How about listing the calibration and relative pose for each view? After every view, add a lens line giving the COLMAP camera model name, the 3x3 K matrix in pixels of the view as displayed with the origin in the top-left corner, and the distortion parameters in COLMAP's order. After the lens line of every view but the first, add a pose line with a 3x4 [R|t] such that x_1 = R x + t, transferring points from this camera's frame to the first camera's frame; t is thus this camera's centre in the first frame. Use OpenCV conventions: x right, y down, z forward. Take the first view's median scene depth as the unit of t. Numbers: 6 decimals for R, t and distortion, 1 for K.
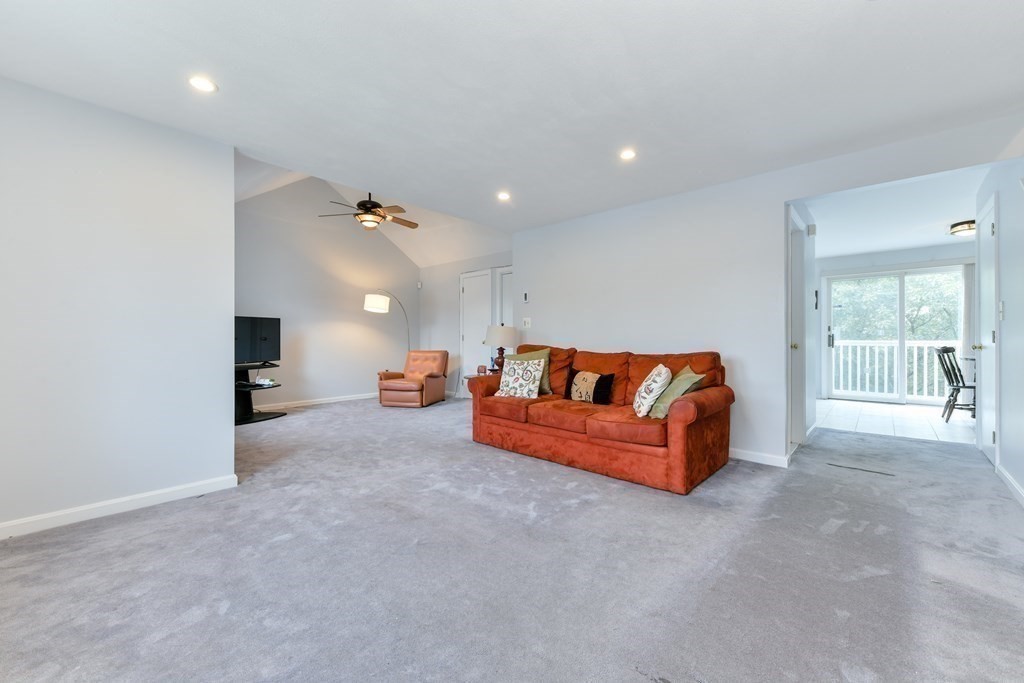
lens RADIAL K [[411.6, 0, 517.7], [0, 411.6, 340.6], [0, 0, 1]] dist [0.015238, 0.000061]
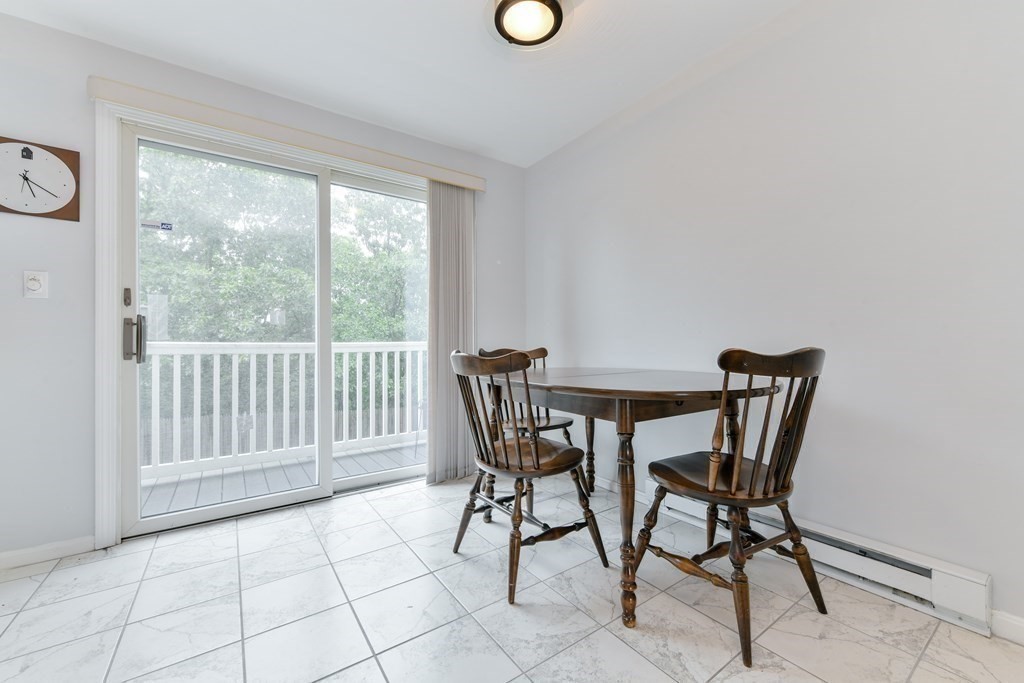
lens RADIAL K [[411.6, 0, 515.7], [0, 411.6, 341.6], [0, 0, 1]] dist [0.015238, 0.000061]
pose [[0.207088, 0.011135, 0.978259, 0.329968], [-0.001278, 0.999937, -0.011111, 0.002674], [-0.978321, 0.001051, 0.207089, 0.426691]]
